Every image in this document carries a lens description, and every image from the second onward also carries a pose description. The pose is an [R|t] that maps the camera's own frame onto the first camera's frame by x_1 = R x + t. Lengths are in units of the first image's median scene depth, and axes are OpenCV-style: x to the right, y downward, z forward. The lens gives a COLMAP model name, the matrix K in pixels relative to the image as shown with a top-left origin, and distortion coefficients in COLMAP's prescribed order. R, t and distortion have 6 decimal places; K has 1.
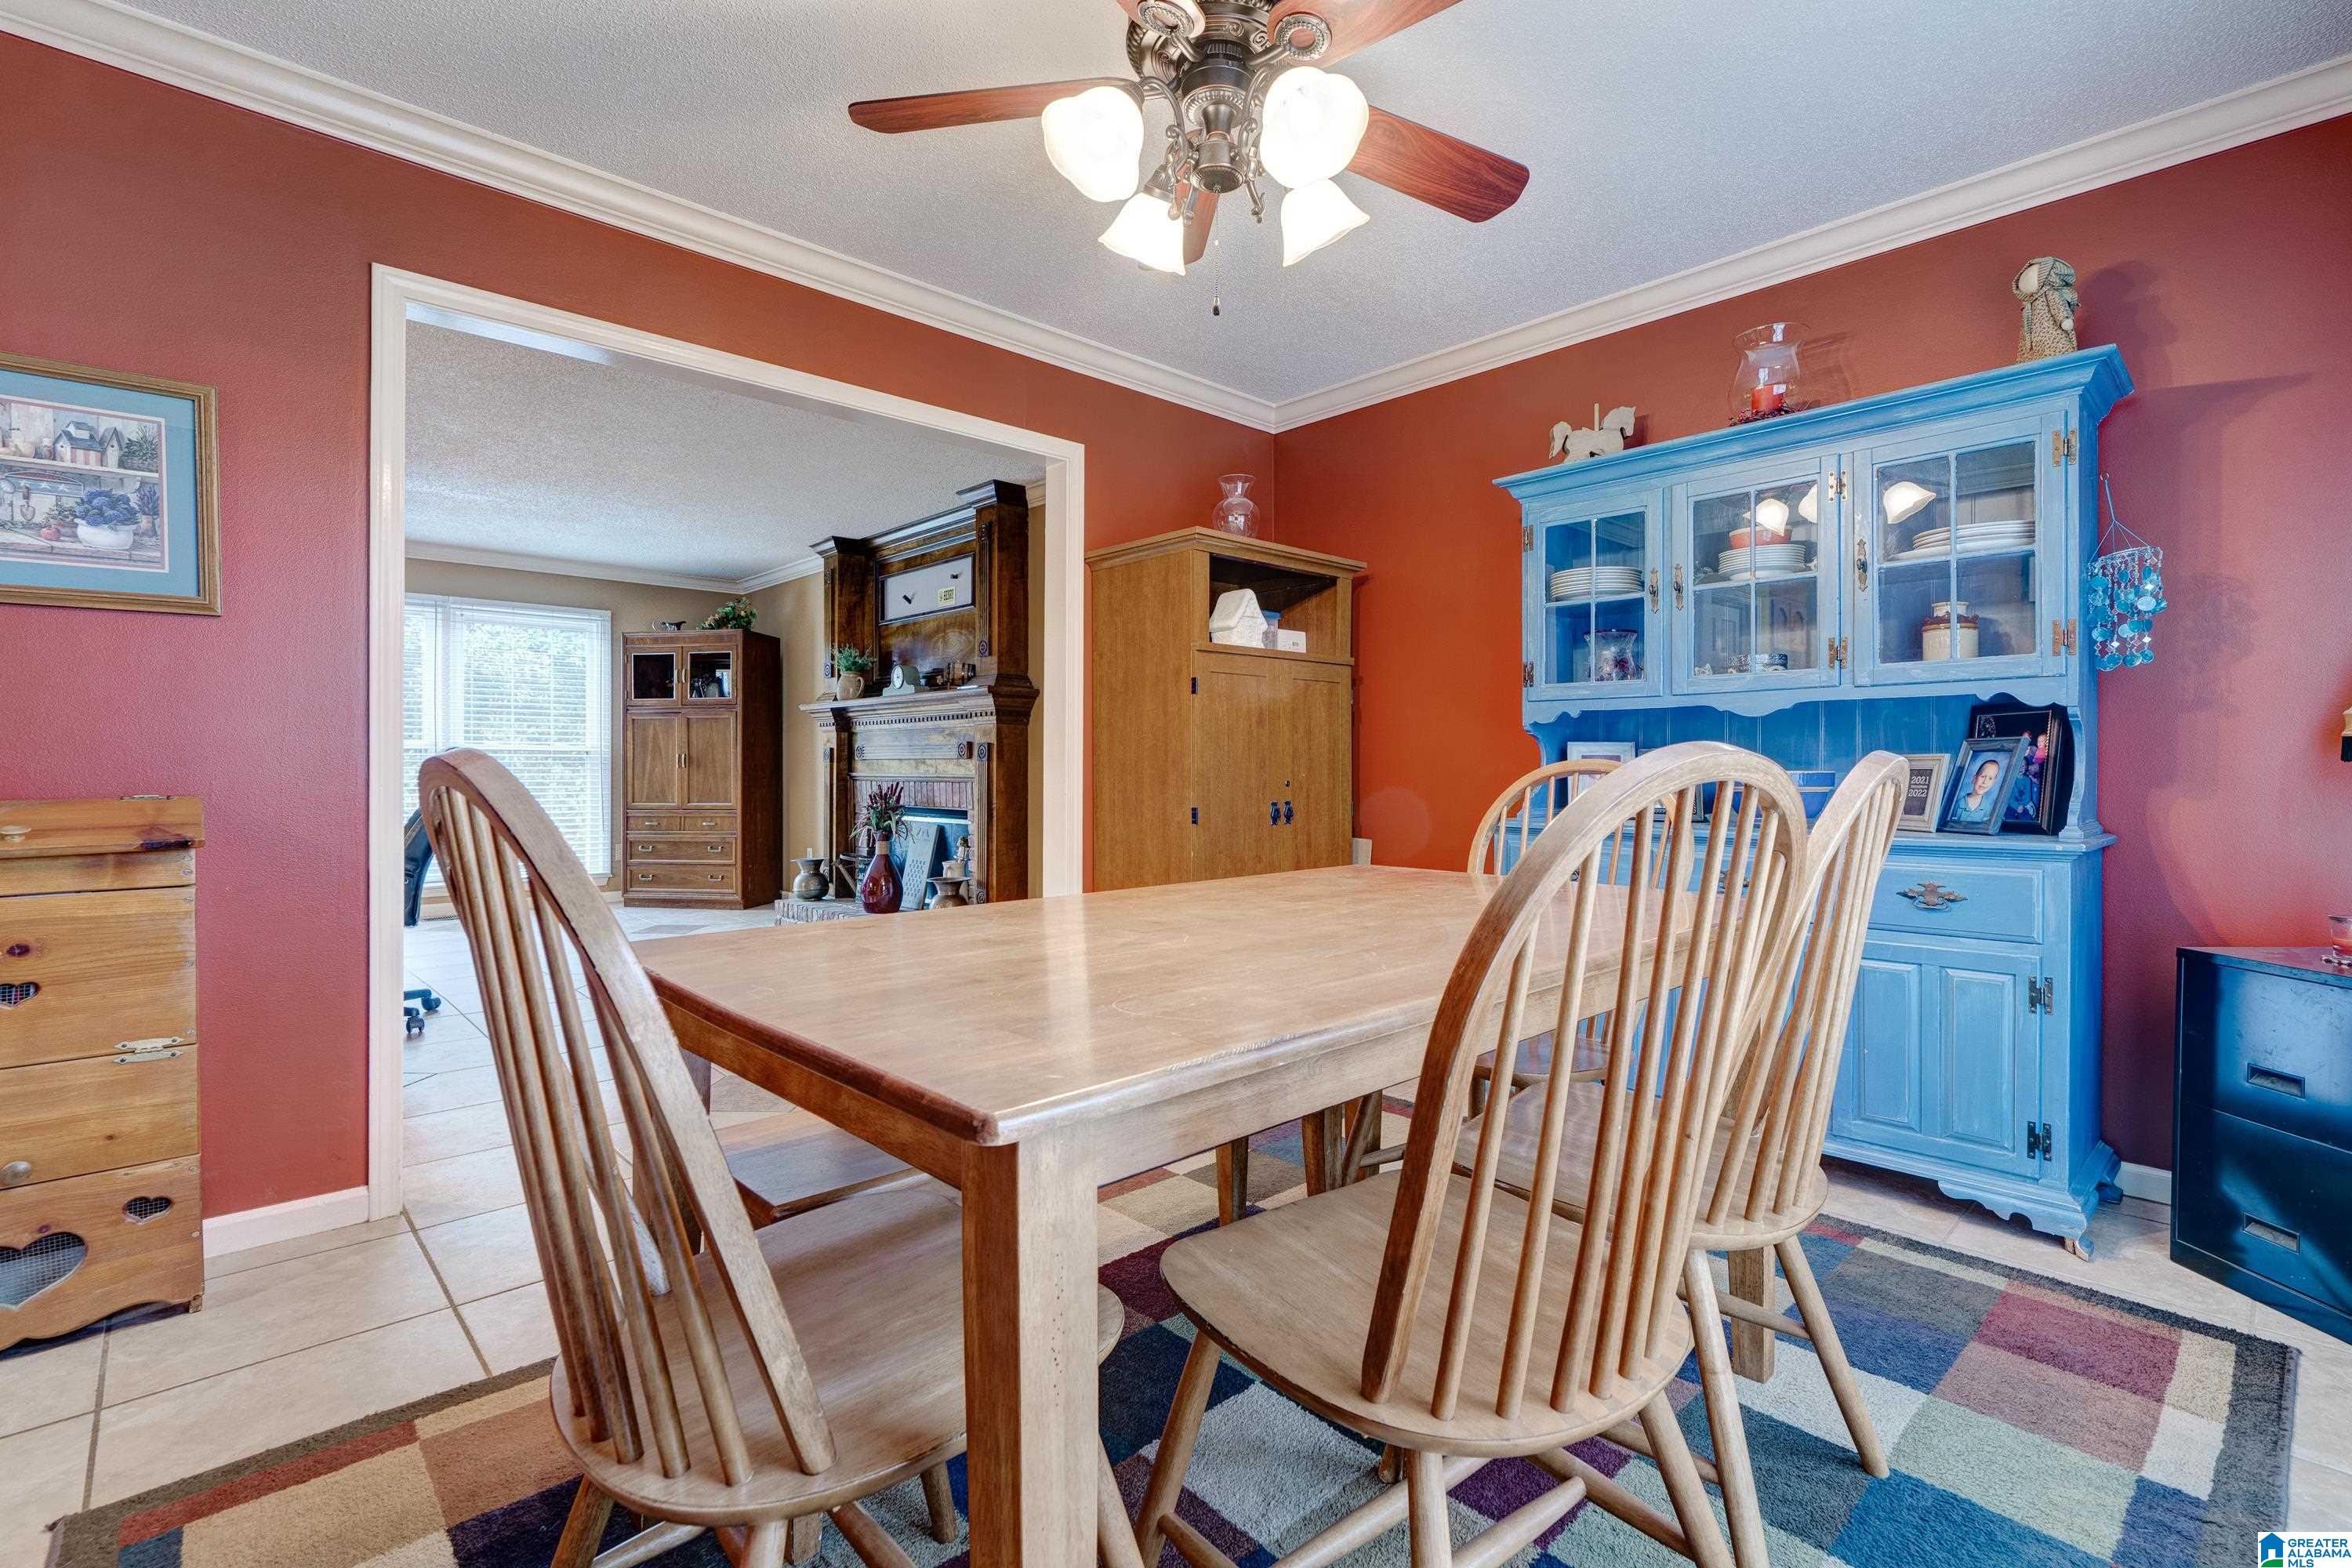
lens RADIAL K [[1072.1, 0, 1172.6], [0, 1072.1, 781.5], [0, 0, 1]] dist [-0.010905, 0.003972]
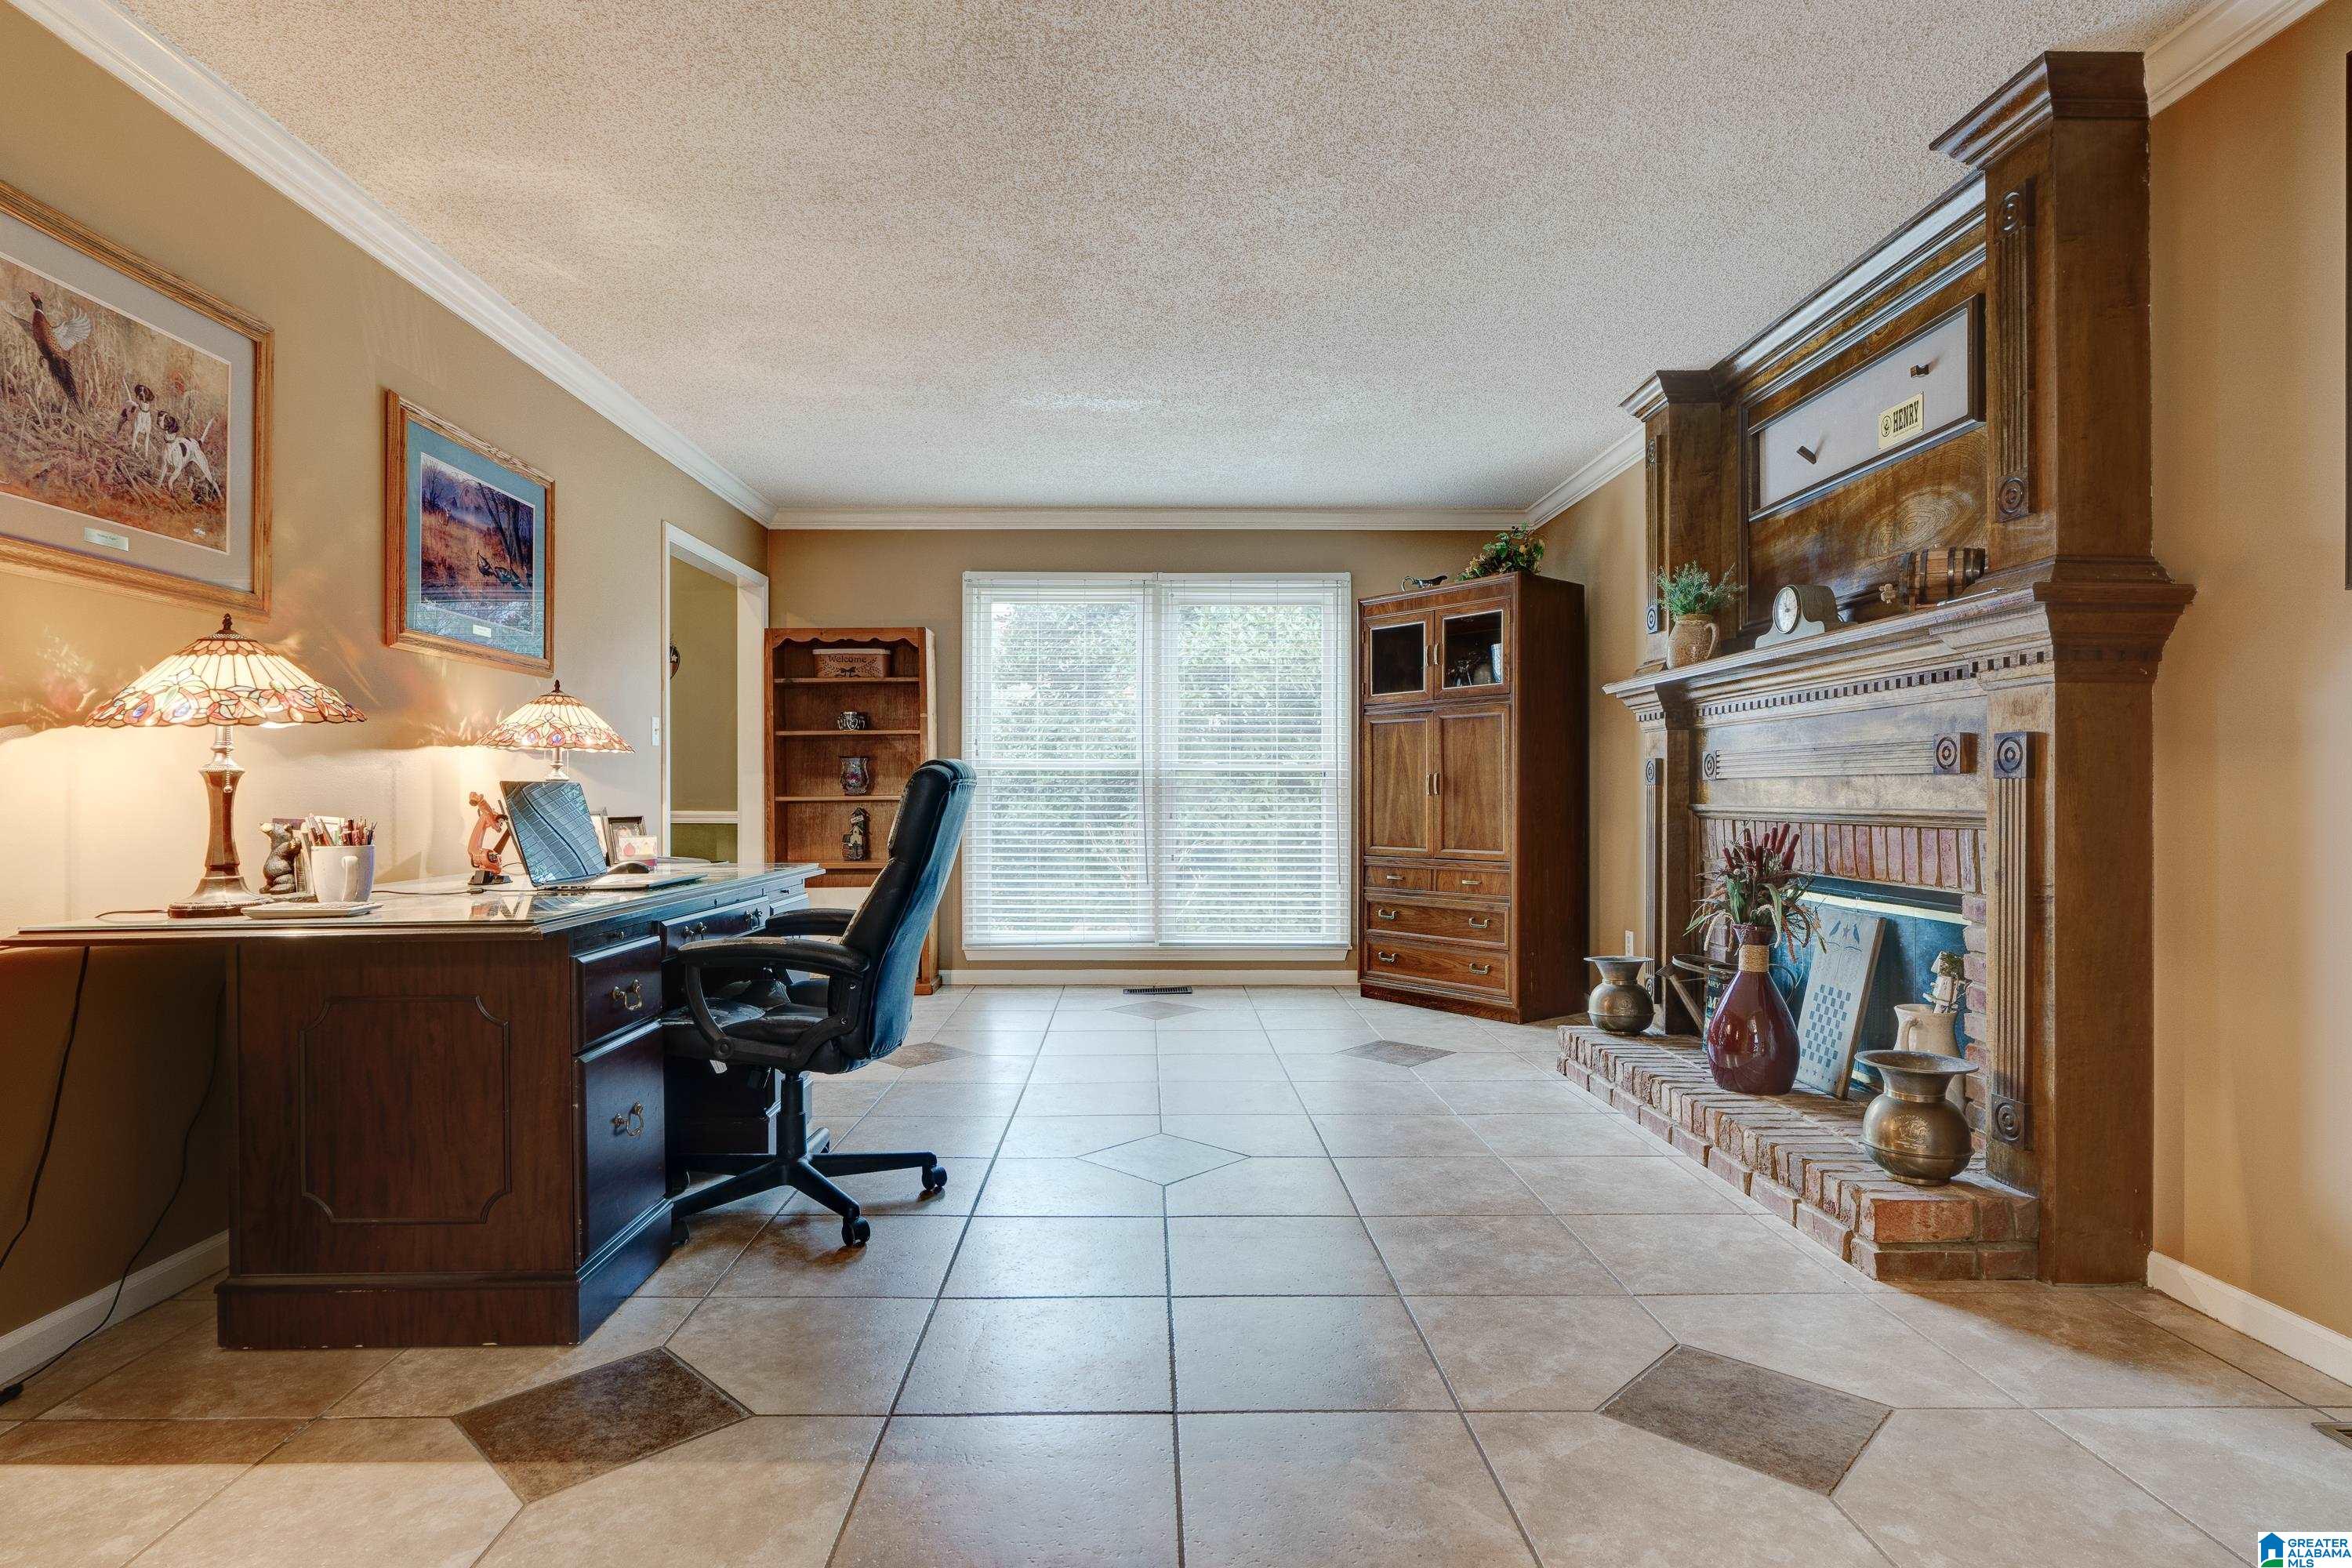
lens RADIAL K [[1215.3, 0, 1170.7], [0, 1215.3, 786.9], [0, 0, 1]] dist [-0.002281, 0.004392]
pose [[0.743331, -0.006426, -0.668892, -0.090059], [-0.005002, 0.999872, -0.015165, -0.006395], [0.668905, 0.014618, 0.743205, 0.379789]]
